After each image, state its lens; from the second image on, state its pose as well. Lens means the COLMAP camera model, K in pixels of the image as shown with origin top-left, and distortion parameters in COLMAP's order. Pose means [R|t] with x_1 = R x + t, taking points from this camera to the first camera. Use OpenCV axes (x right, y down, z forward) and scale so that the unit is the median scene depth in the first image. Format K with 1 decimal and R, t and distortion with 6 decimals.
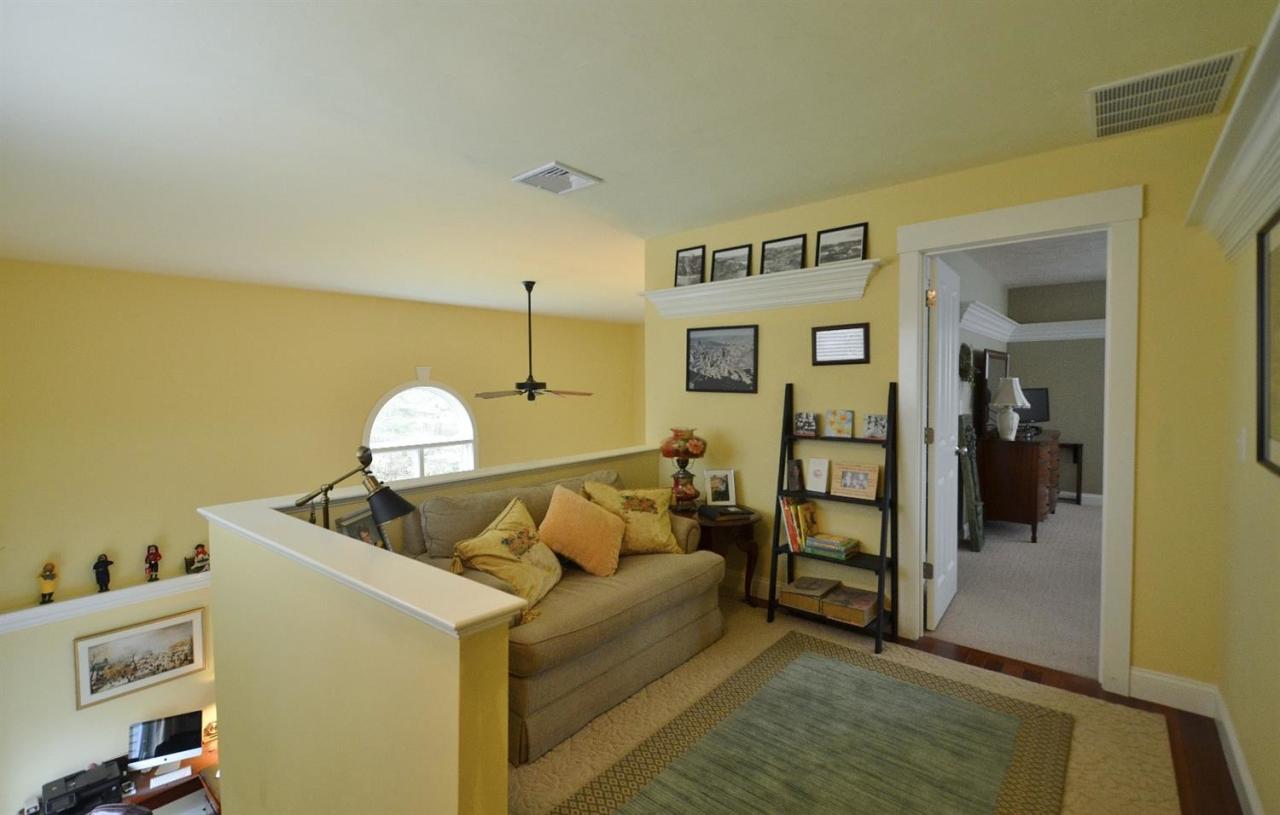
lens RADIAL K [[556.0, 0, 640.0], [0, 556.0, 407.5], [0, 0, 1]] dist [0.001568, -0.000393]
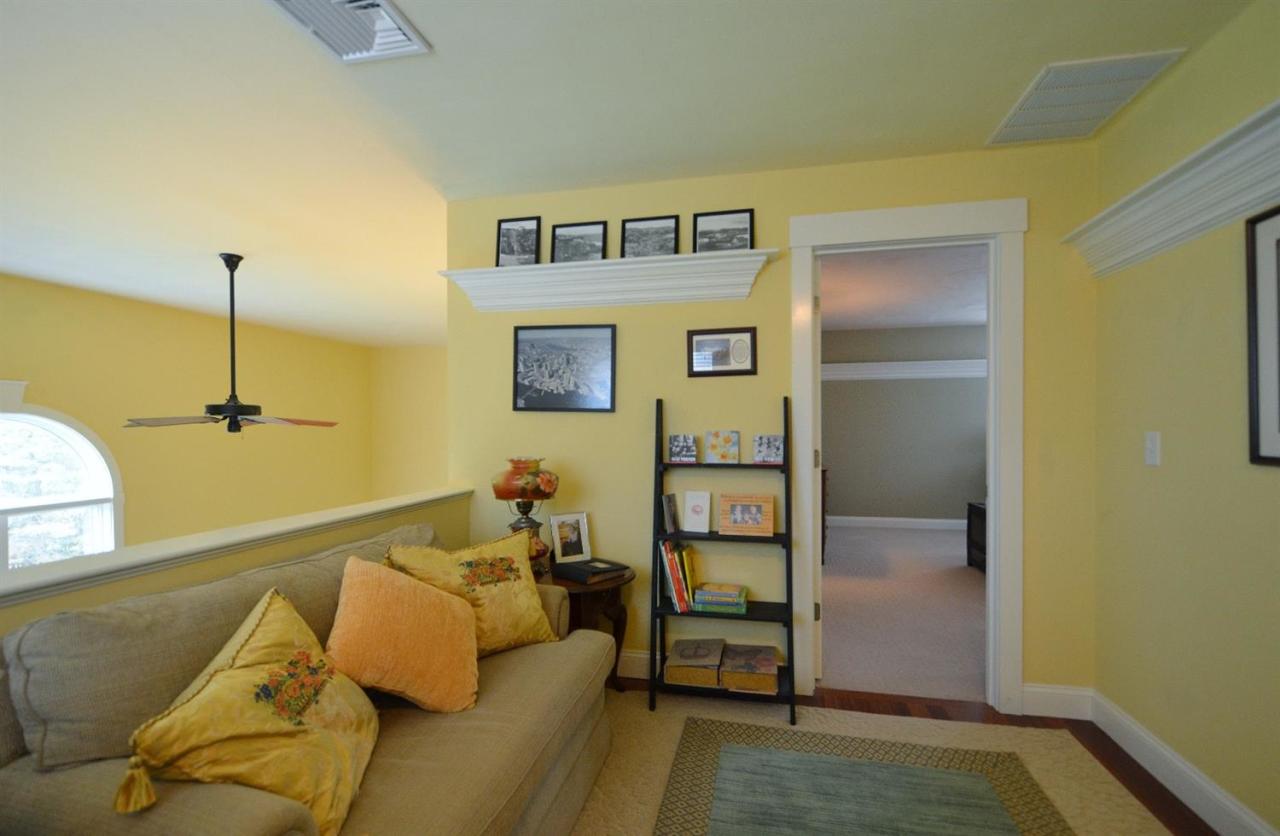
lens RADIAL K [[557.4, 0, 643.3], [0, 557.4, 437.3], [0, 0, 1]] dist [0.008283, -0.007847]
pose [[0.885593, -0.001424, 0.464461, -0.131075], [0.015276, 0.999544, -0.026063, 0.034167], [-0.464211, 0.030176, 0.885210, 0.322336]]
